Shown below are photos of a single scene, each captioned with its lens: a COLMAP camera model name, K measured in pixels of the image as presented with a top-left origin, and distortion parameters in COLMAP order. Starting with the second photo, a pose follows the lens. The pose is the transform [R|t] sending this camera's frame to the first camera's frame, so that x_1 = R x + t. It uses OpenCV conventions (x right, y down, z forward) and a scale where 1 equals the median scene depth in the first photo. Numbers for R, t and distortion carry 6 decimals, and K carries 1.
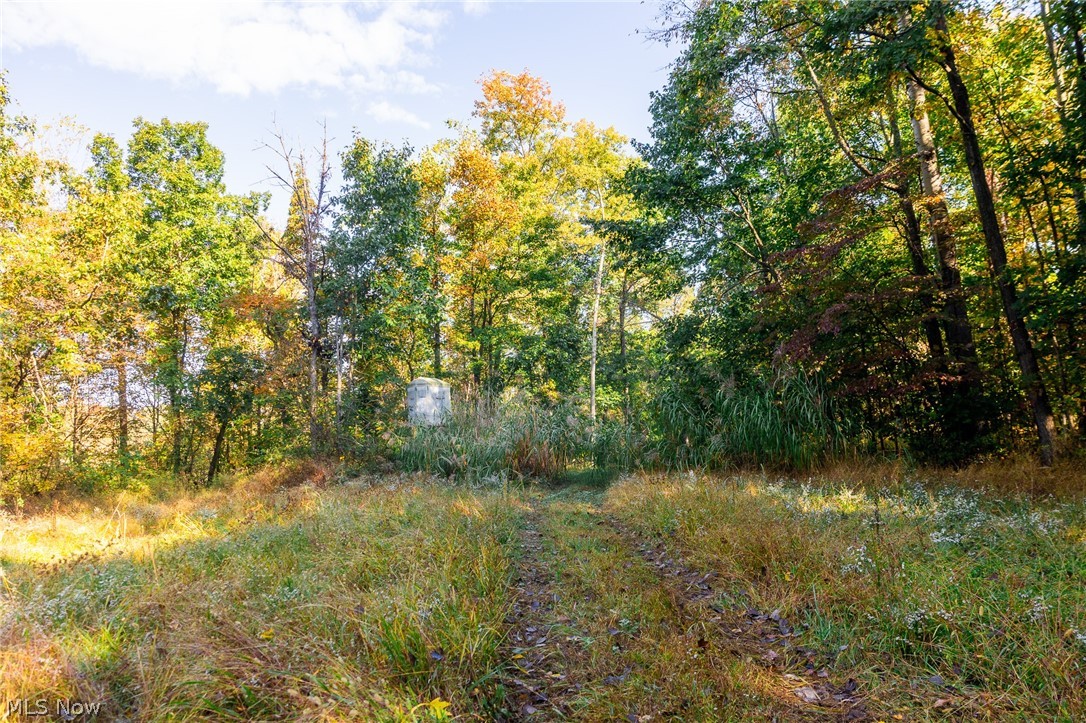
lens RADIAL K [[741.6, 0, 541.0], [0, 741.6, 361.2], [0, 0, 1]] dist [0.011783, 0.003092]
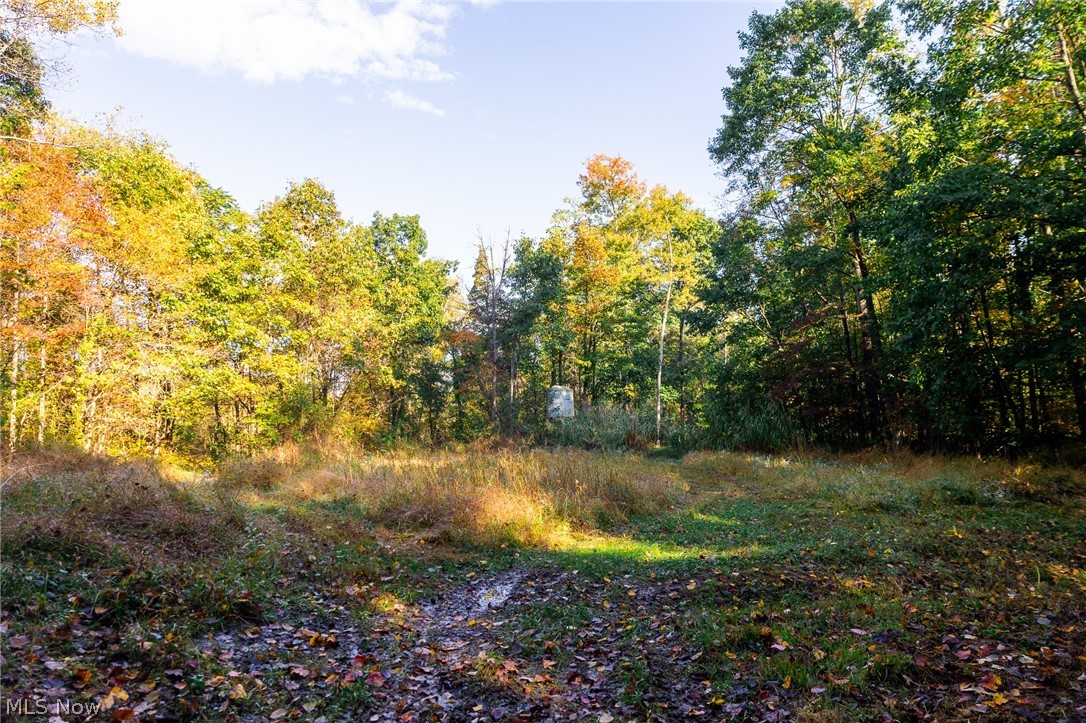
lens RADIAL K [[741.6, 0, 545.1], [0, 741.6, 364.2], [0, 0, 1]] dist [0.011783, 0.003092]
pose [[0.997756, 0.032413, -0.058580, -0.087269], [-0.030396, 0.998925, 0.034995, -0.071641], [0.059652, -0.033136, 0.997669, -0.520048]]
